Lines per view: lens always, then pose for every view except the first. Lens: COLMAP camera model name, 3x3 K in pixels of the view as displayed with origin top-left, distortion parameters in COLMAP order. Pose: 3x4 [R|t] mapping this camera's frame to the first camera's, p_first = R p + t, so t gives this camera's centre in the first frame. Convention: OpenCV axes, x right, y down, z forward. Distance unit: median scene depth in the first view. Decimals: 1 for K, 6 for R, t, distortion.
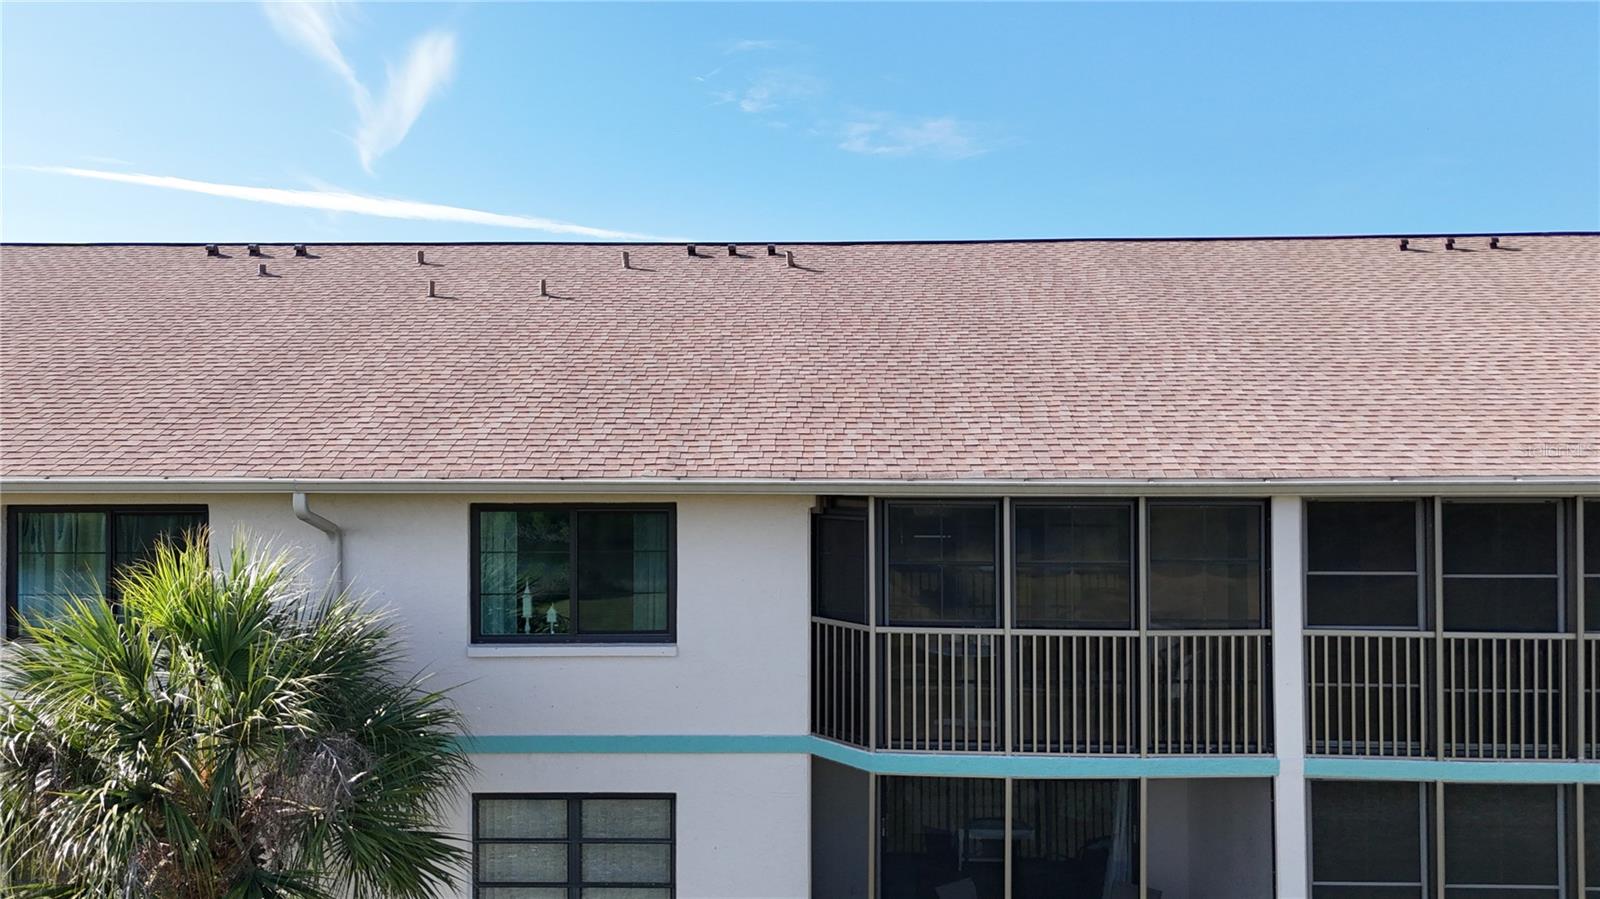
lens RADIAL K [[1215.3, 0, 800.0], [0, 1215.3, 449.5], [0, 0, 1]] dist [0.133483, -0.200924]
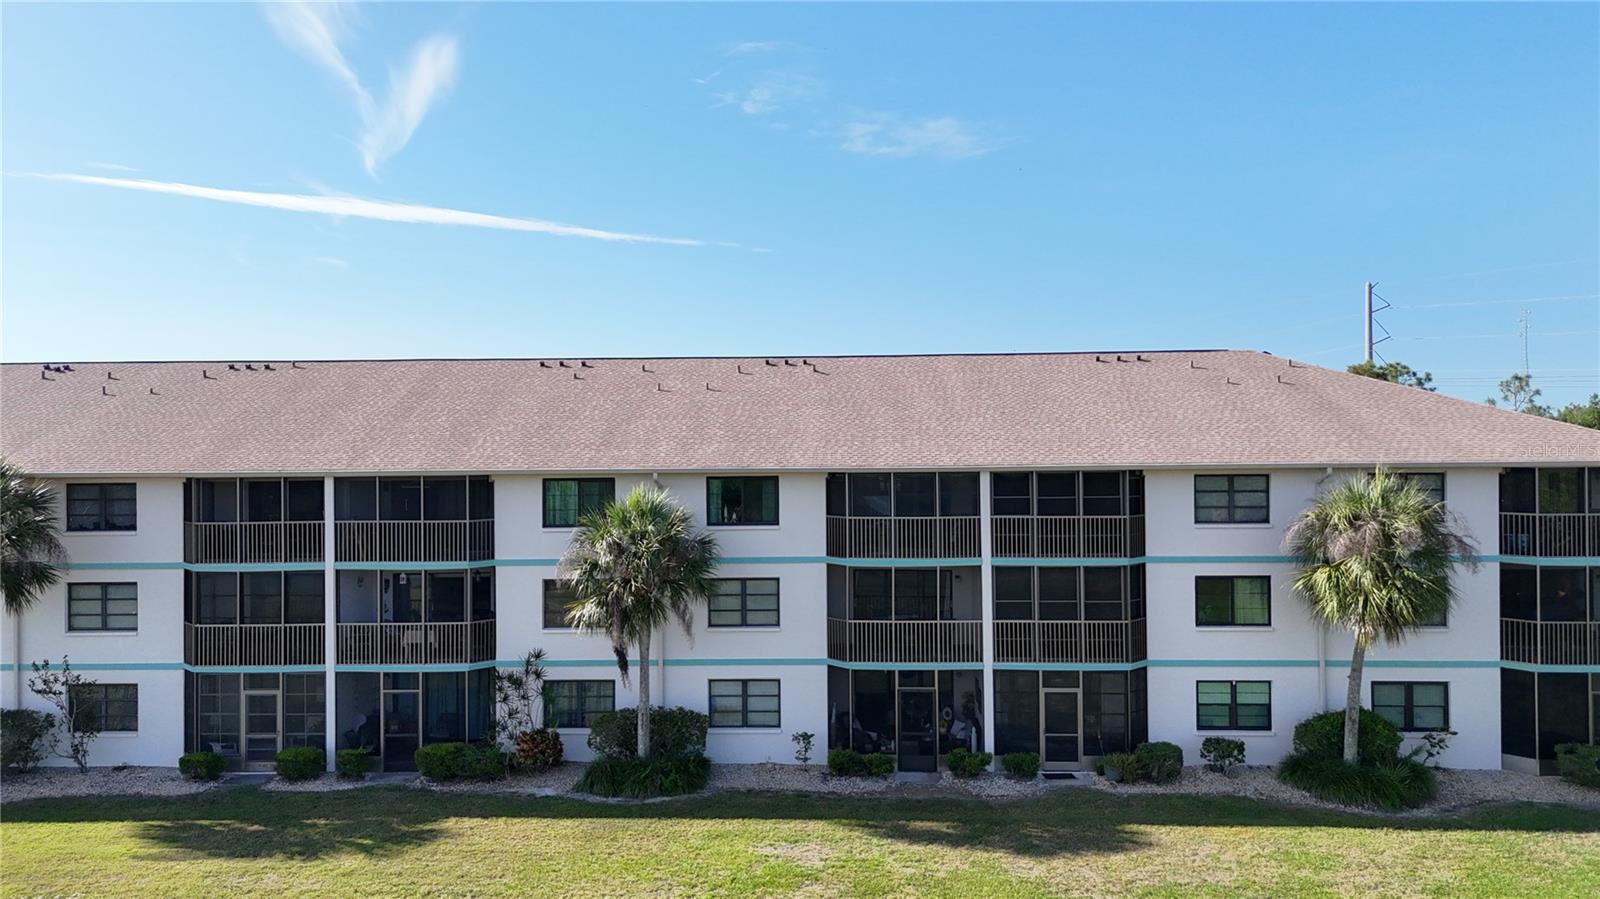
lens RADIAL K [[1215.3, 0, 800.0], [0, 1215.3, 449.5], [0, 0, 1]] dist [0.133483, -0.200924]
pose [[0.999969, -0.007253, -0.003001, -0.043706], [0.007252, 0.999974, -0.000317, -0.016899], [0.003003, 0.000295, 0.999995, -1.863609]]
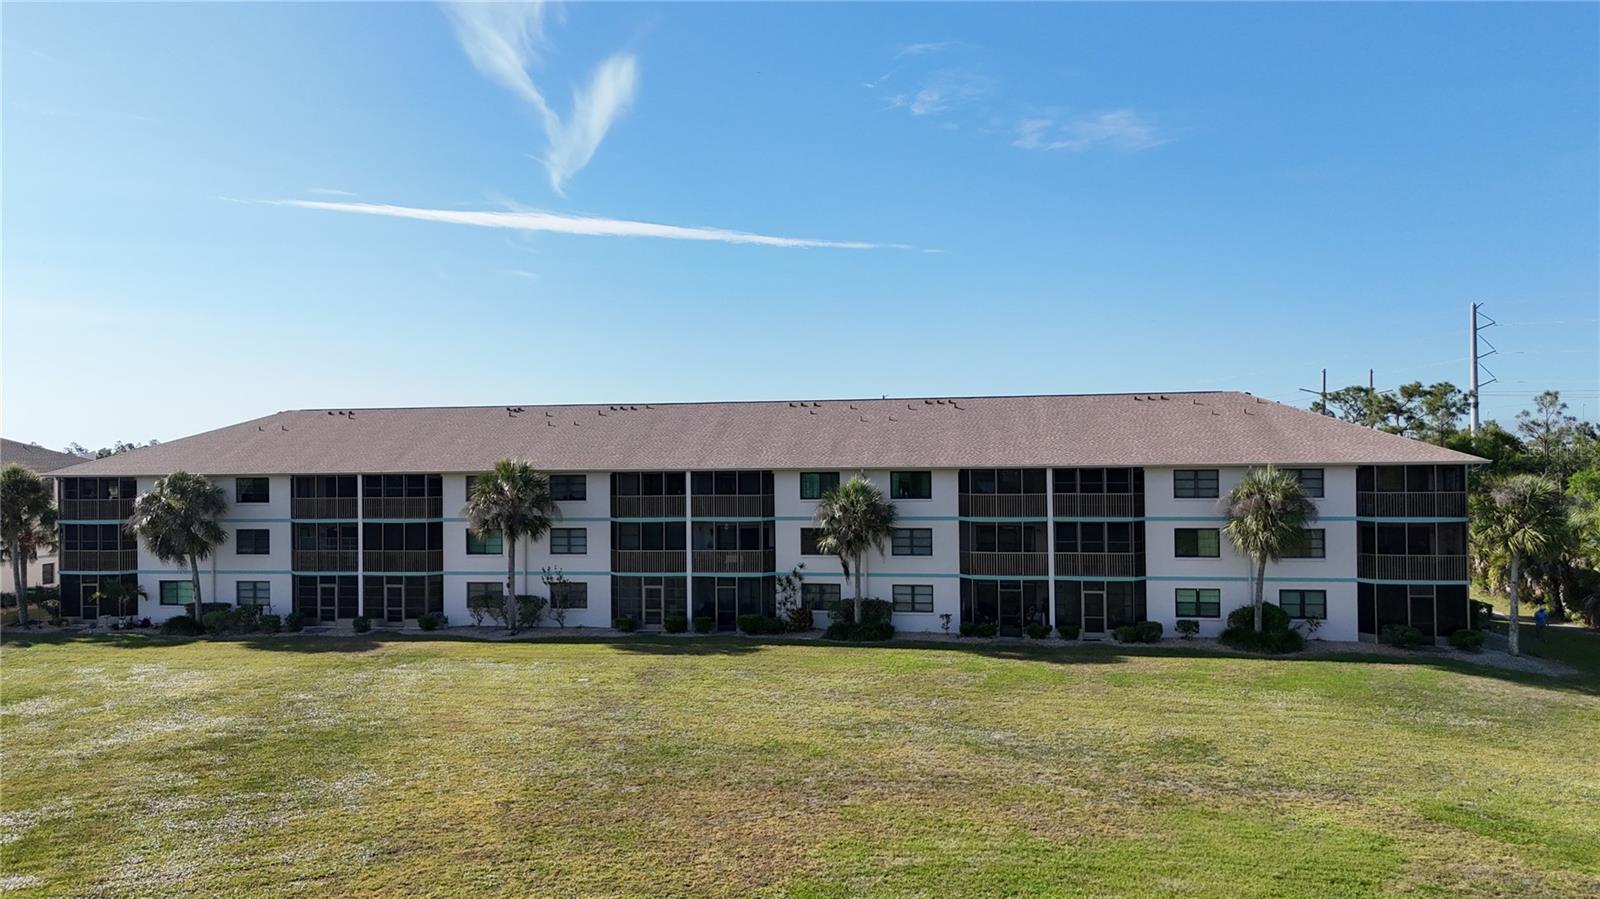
lens RADIAL K [[1215.3, 0, 800.0], [0, 1215.3, 449.5], [0, 0, 1]] dist [0.133483, -0.200924]
pose [[0.989986, -0.010573, -0.140766, 0.070259], [0.010212, 0.999942, -0.003290, -0.033856], [0.140793, 0.001820, 0.990037, -4.111979]]
